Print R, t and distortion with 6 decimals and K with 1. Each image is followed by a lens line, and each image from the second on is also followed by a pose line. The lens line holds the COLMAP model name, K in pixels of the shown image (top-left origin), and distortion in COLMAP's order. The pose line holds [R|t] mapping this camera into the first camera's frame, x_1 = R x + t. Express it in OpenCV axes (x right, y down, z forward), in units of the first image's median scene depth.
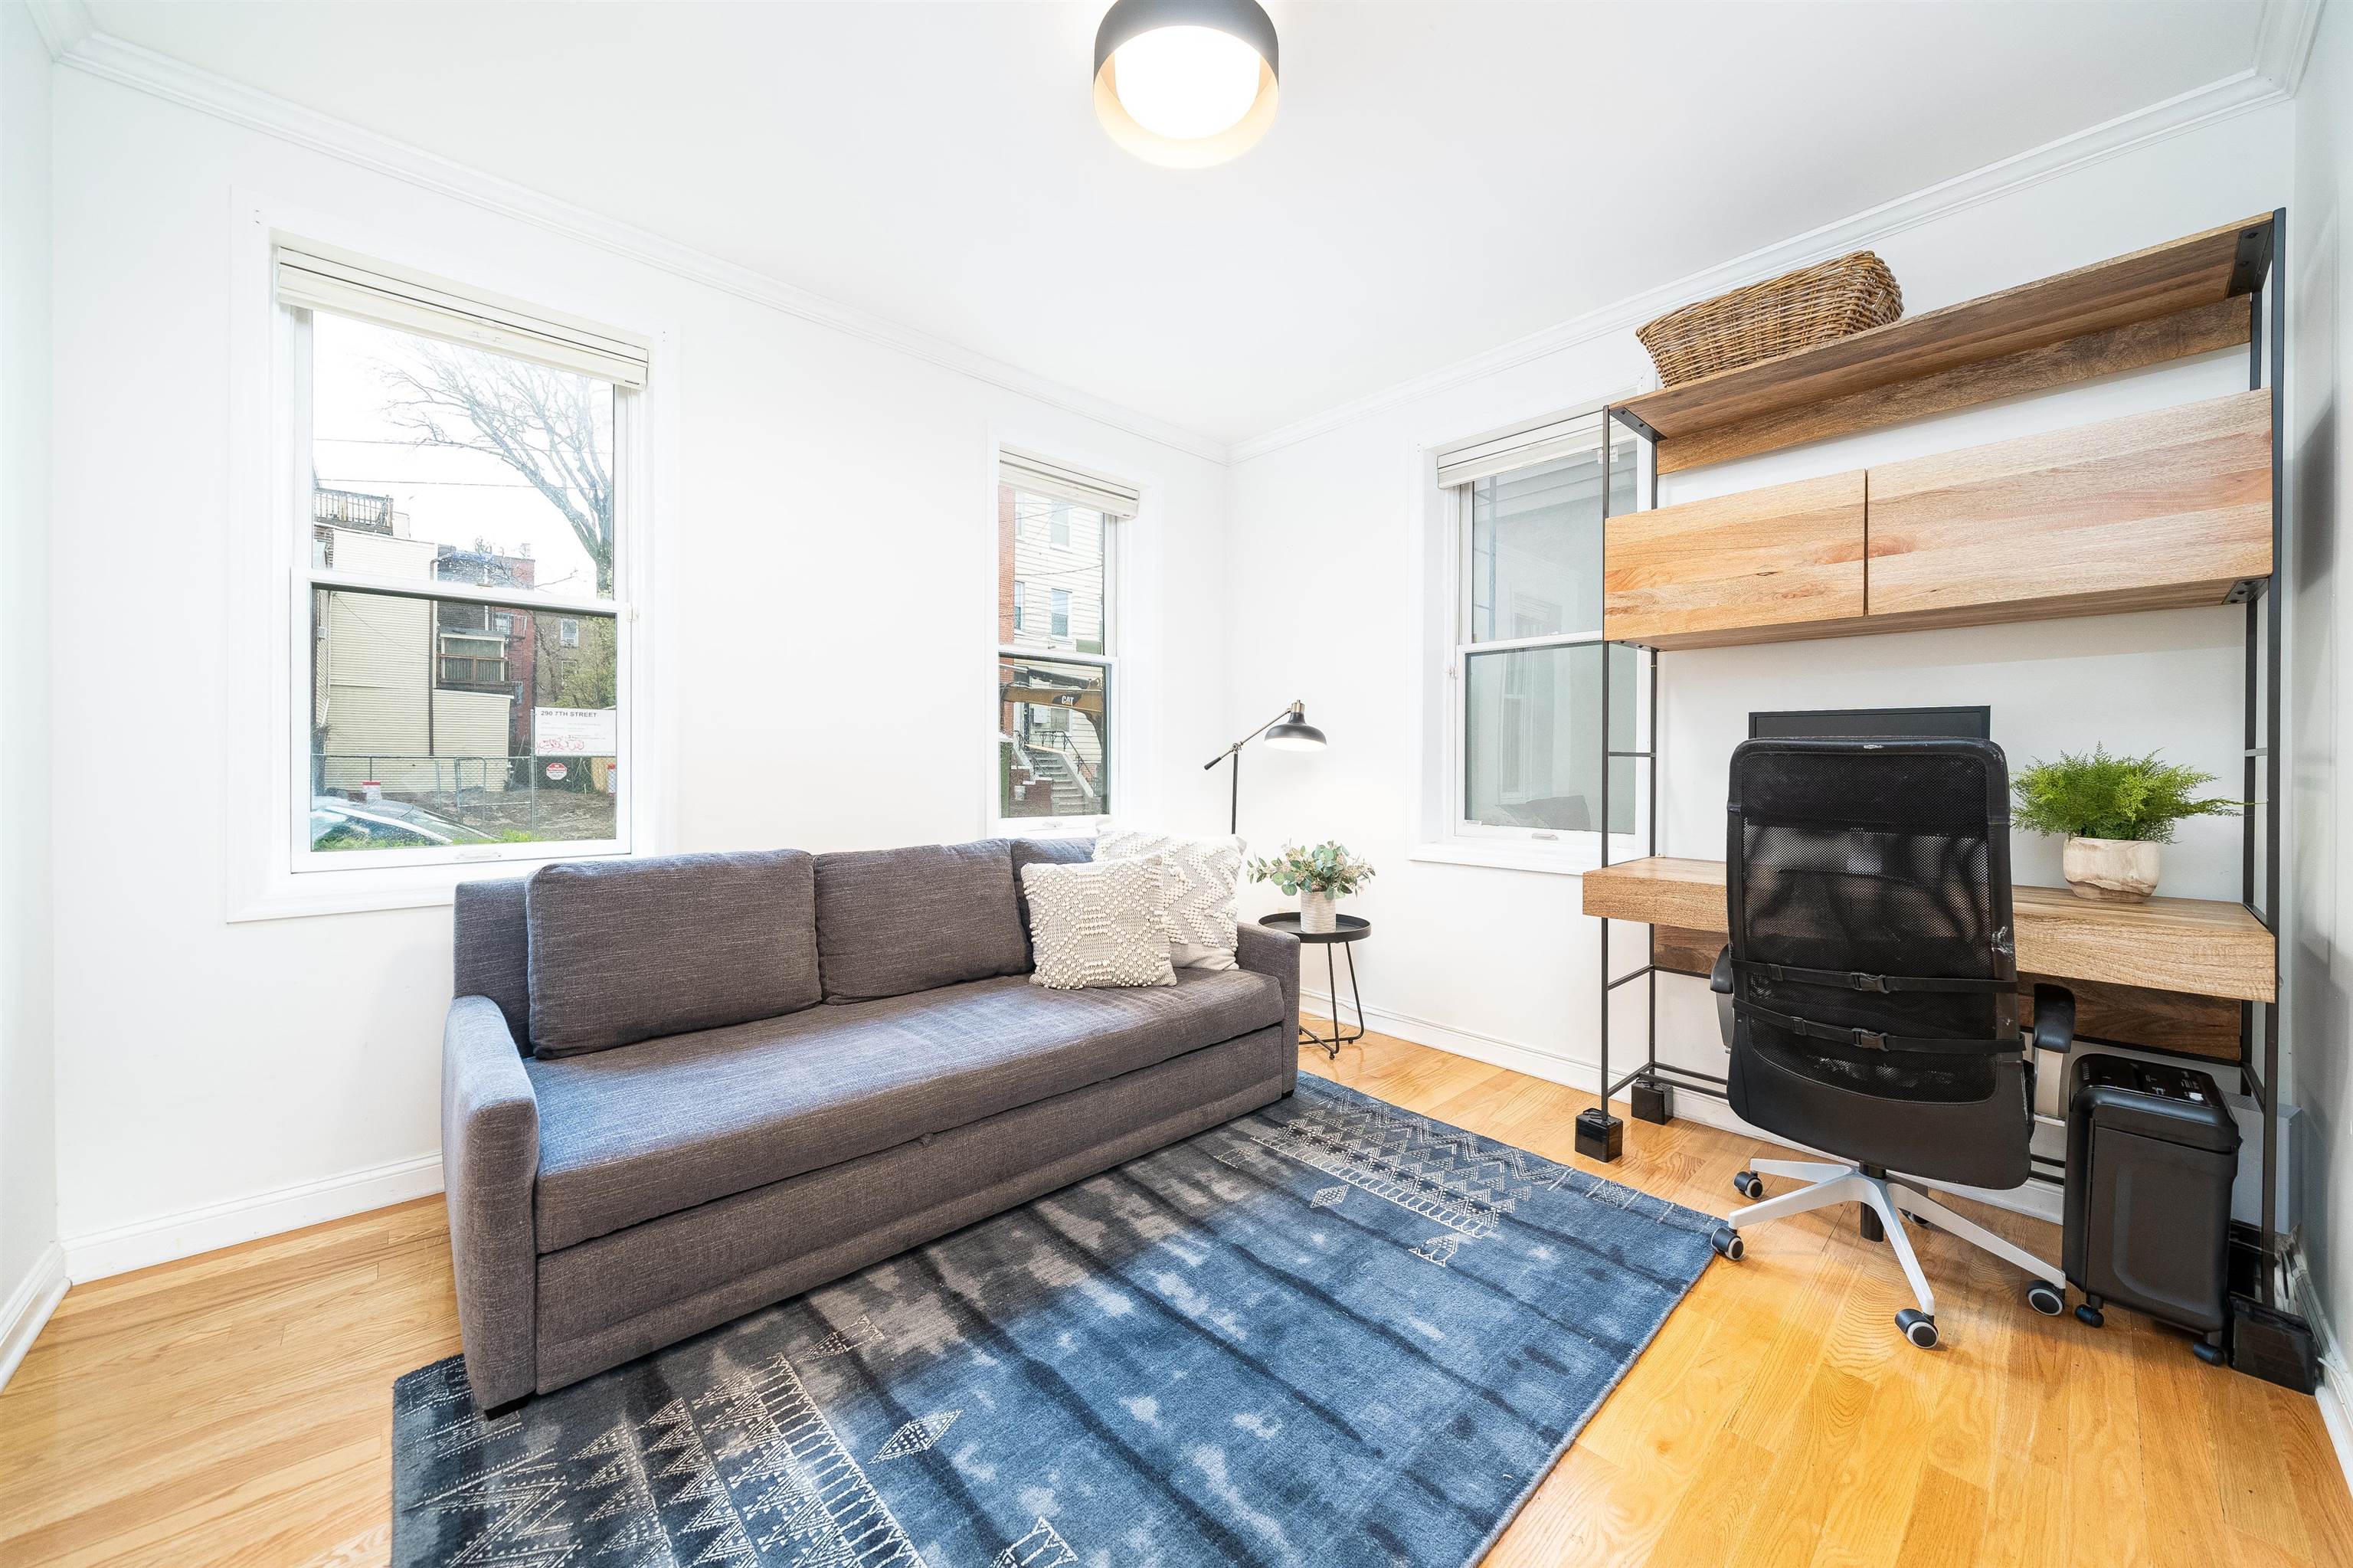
lens RADIAL K [[860.1, 0, 1175.8], [0, 860.1, 769.2], [0, 0, 1]] dist [-0.001563, -0.000115]
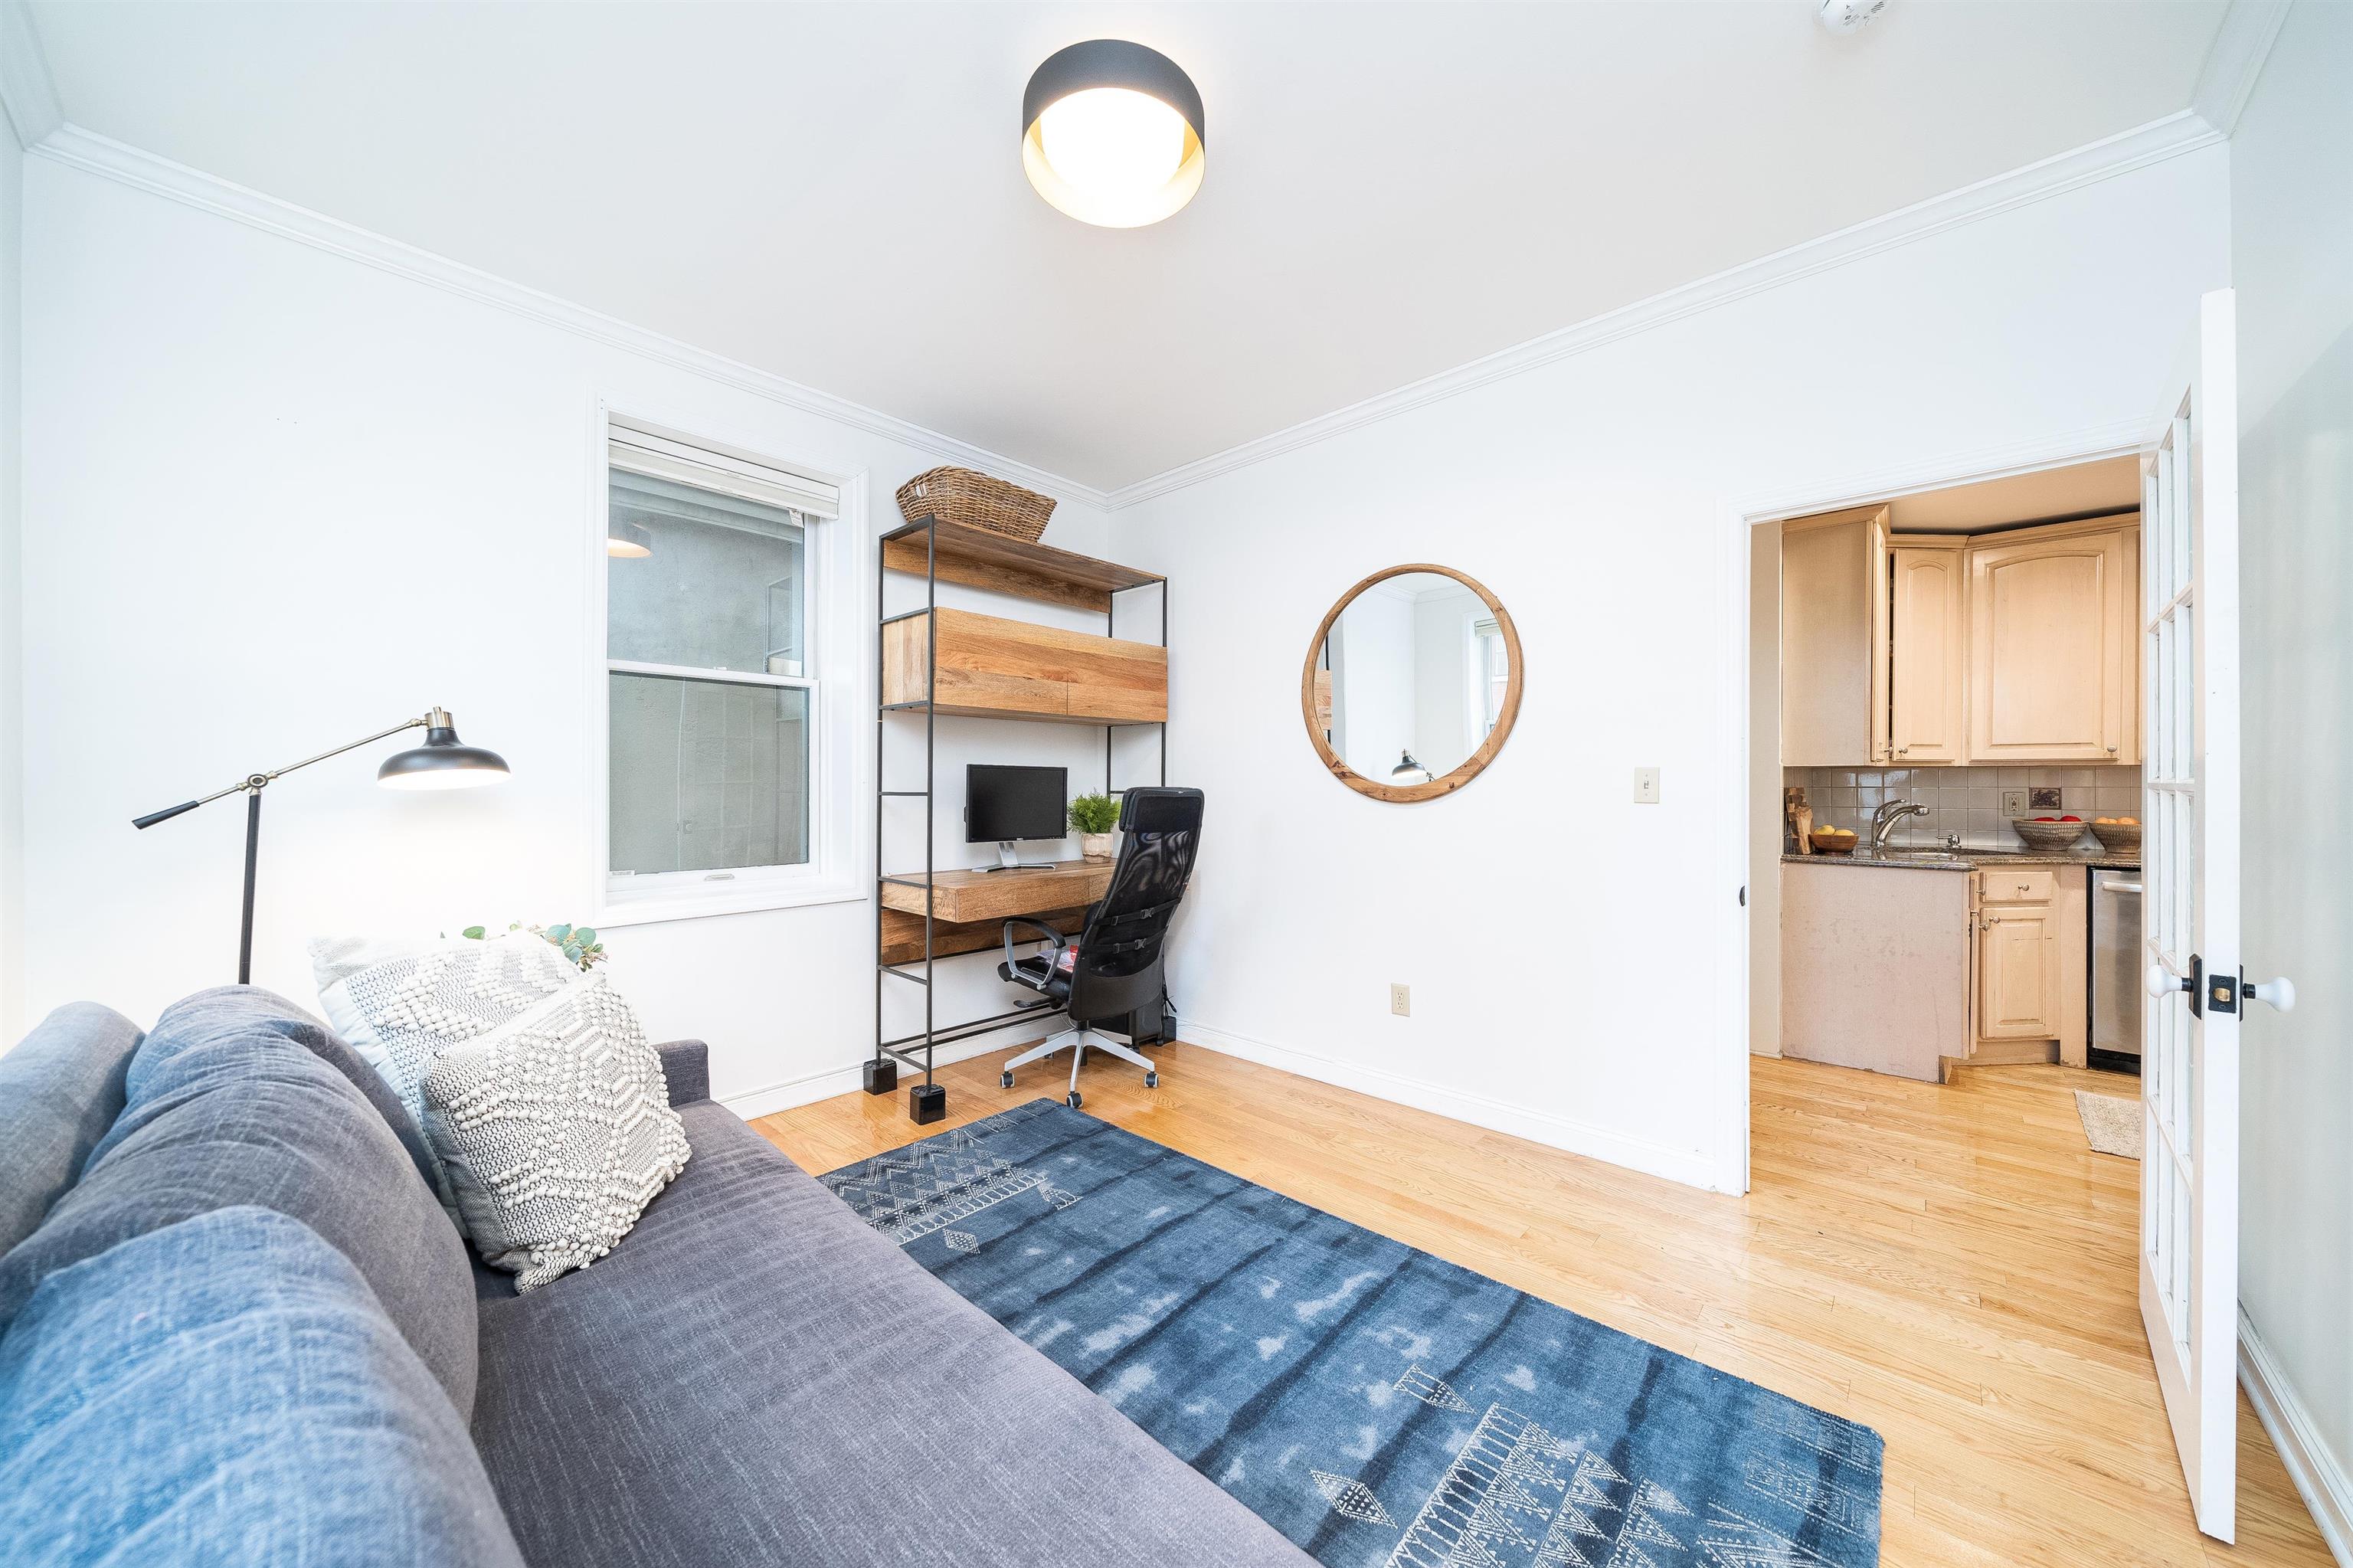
lens RADIAL K [[835.6, 0, 1176.5], [0, 835.6, 784.0], [0, 0, 1]] dist [-0.000708, 0.000008]
pose [[-0.099117, -0.000429, 0.995076, -0.979307], [0.009399, 0.999955, 0.001368, -0.039704], [-0.995031, 0.009489, -0.099108, 1.018197]]
